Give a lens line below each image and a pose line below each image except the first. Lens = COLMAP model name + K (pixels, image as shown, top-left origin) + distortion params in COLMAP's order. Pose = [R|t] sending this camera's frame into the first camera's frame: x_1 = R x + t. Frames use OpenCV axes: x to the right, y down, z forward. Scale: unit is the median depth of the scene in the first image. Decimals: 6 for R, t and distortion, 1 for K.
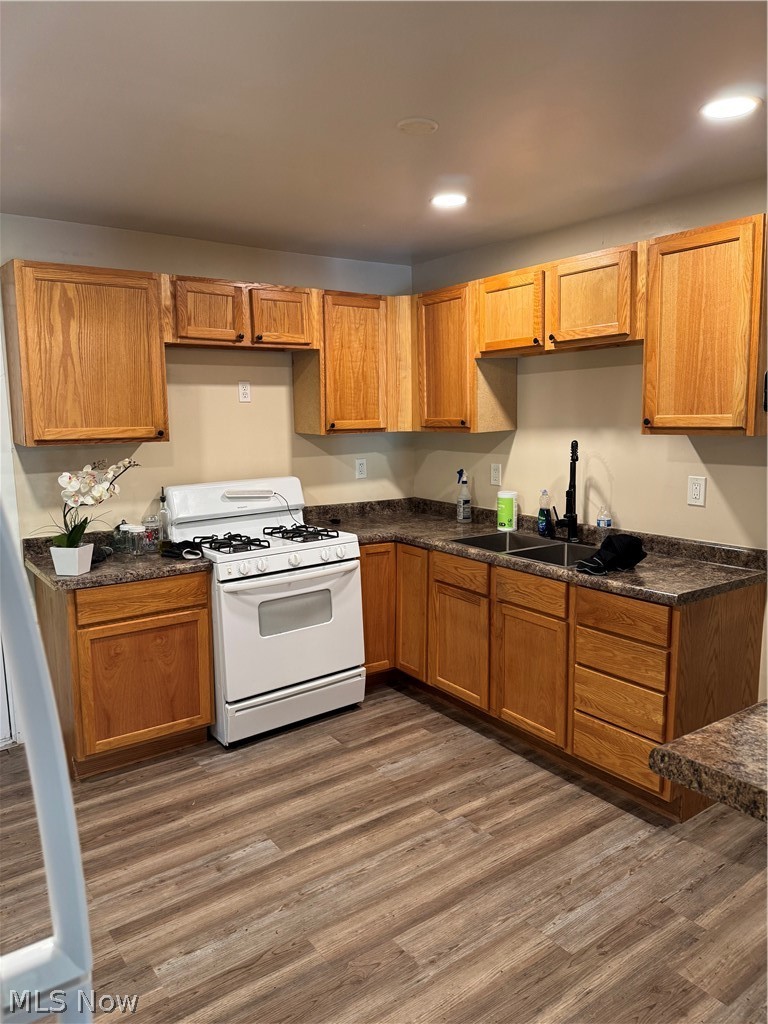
lens RADIAL K [[717.6, 0, 384.0], [0, 717.6, 512.0], [0, 0, 1]] dist [0.042487, -0.041422]
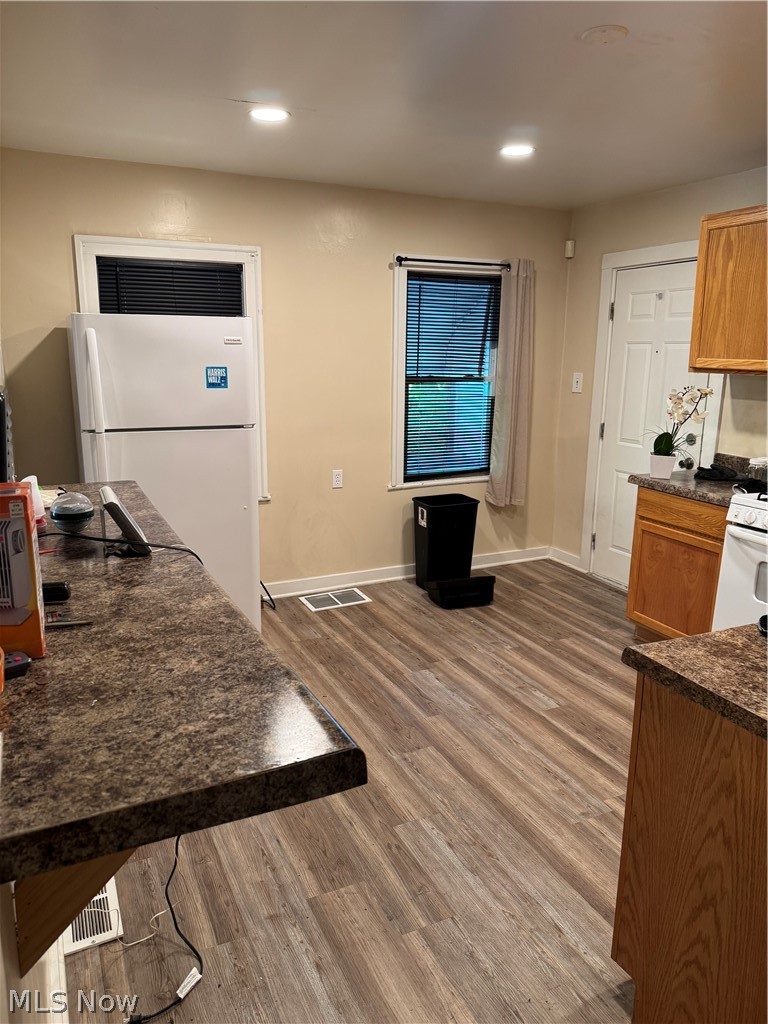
lens RADIAL K [[717.6, 0, 384.0], [0, 717.6, 512.0], [0, 0, 1]] dist [0.042487, -0.041422]
pose [[-0.176740, 0.228260, -0.957424, 1.010112], [-0.149541, 0.955217, 0.255339, -0.121830], [0.972831, 0.188302, -0.134690, 0.856464]]
